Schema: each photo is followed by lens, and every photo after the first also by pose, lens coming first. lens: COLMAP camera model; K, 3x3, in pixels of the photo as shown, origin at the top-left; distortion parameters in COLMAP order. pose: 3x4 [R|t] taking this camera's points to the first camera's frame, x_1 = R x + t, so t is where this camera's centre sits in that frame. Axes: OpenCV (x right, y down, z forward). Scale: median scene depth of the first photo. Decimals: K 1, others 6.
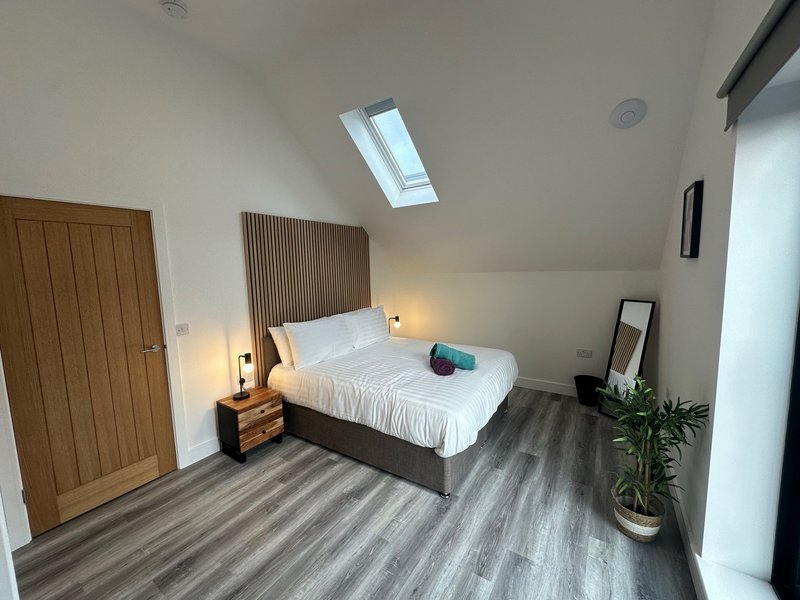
lens RADIAL K [[318.7, 0, 400.0], [0, 318.7, 300.0], [0, 0, 1]] dist [-0.000087, 0.000201]
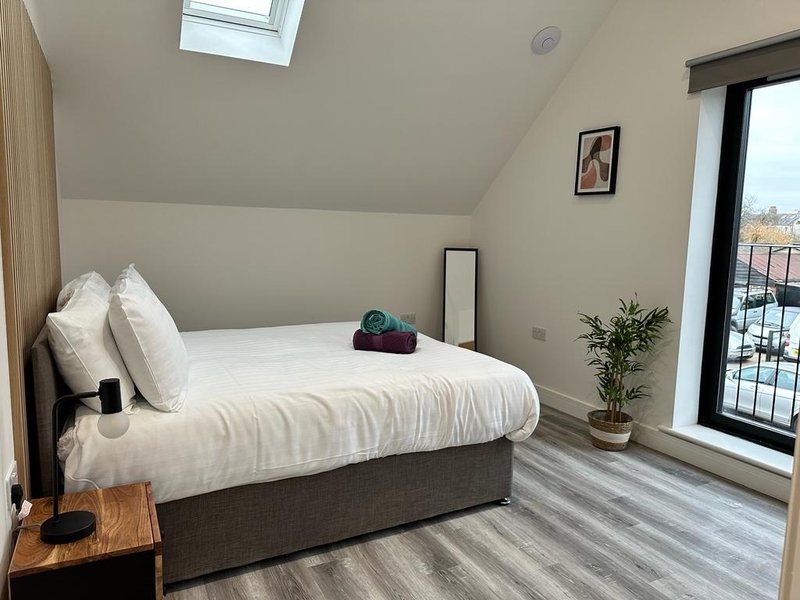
lens RADIAL K [[565.9, 0, 401.3], [0, 565.9, 290.4], [0, 0, 1]] dist [0.005184, 0.000677]
pose [[0.479909, -0.046985, 0.876059, -1.042305], [0.055600, 0.998186, 0.023077, 0.104940], [-0.875555, 0.037634, 0.481651, 0.577629]]
